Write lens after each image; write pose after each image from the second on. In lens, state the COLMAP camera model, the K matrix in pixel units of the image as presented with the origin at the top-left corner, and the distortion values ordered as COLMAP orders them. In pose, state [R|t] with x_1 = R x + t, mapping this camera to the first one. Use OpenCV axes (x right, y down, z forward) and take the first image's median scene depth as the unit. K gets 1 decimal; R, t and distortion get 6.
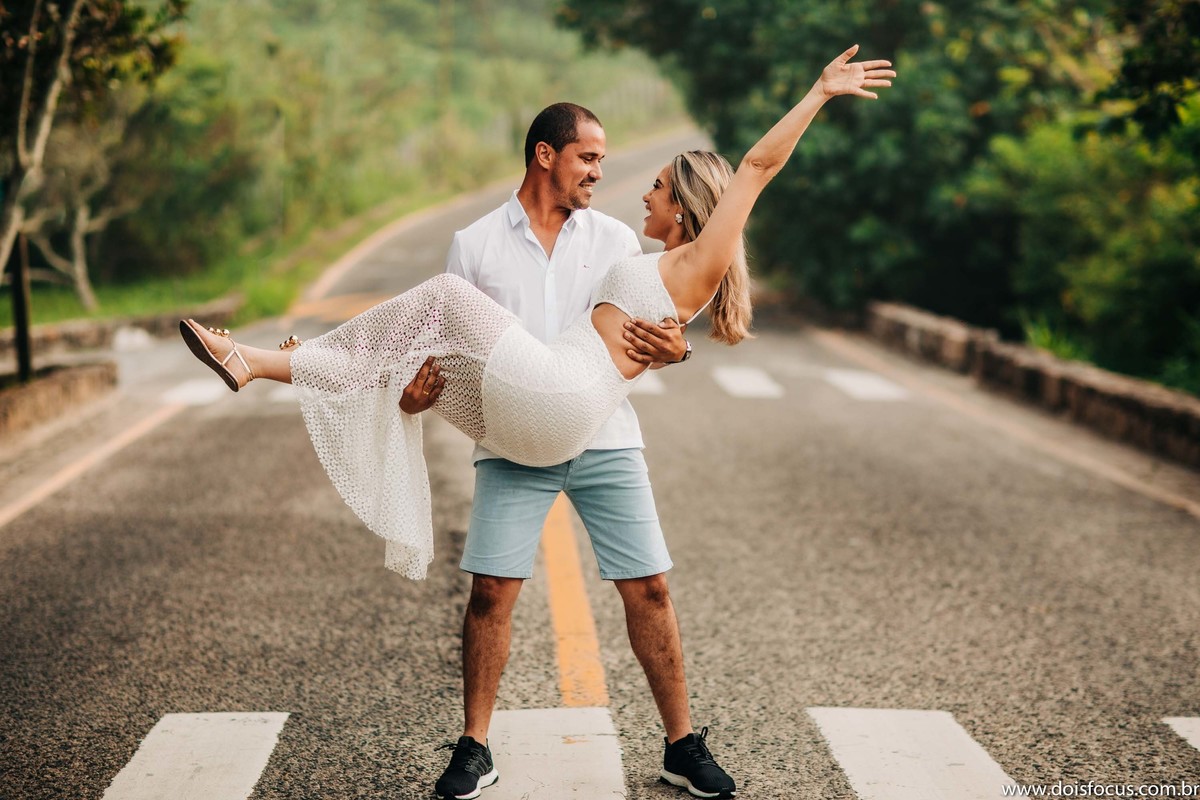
lens RADIAL K [[2974.2, 0, 596.8], [0, 2974.2, 399.9], [0, 0, 1]] dist [-0.141770, 0.000000]
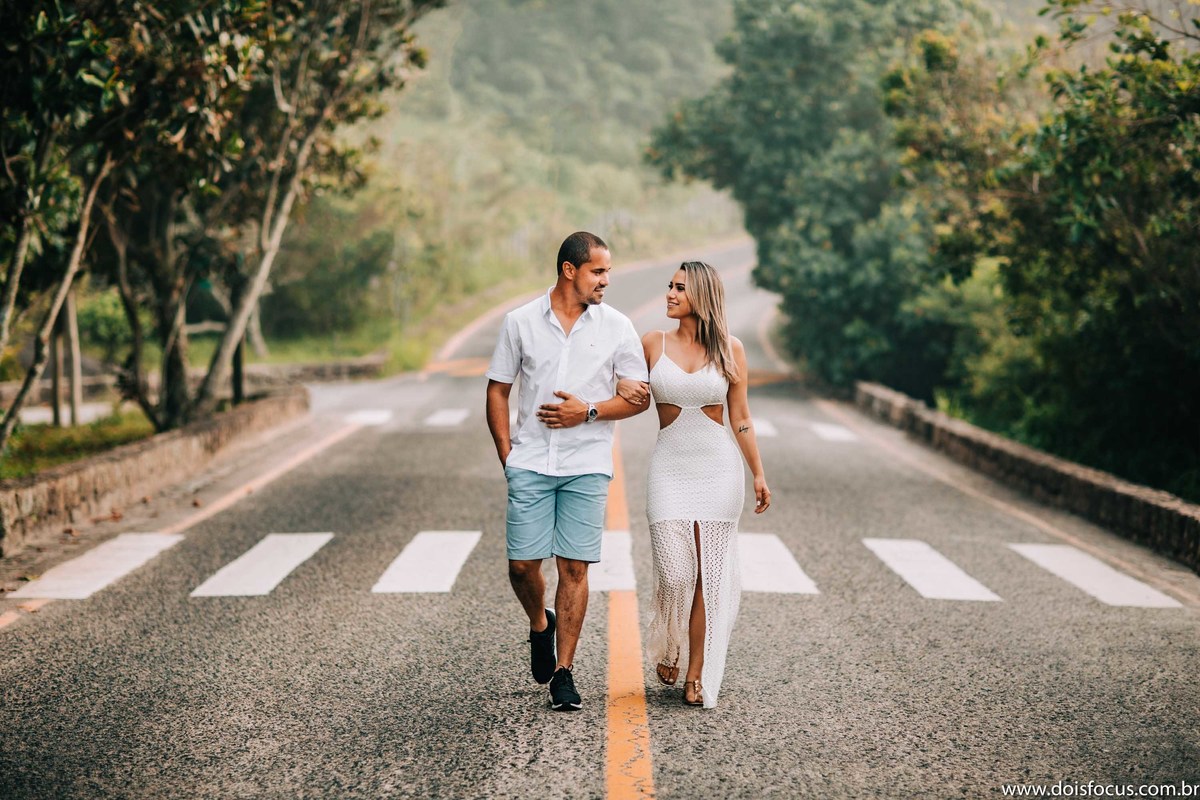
lens RADIAL K [[2974.2, 0, 601.4], [0, 2974.2, 399.9], [0, 0, 1]] dist [-0.141770, 0.000000]
pose [[0.997910, 0.058289, -0.027877, 0.012804], [-0.059059, 0.997871, -0.027657, 0.021554], [0.026206, 0.029246, 0.999229, -0.393769]]
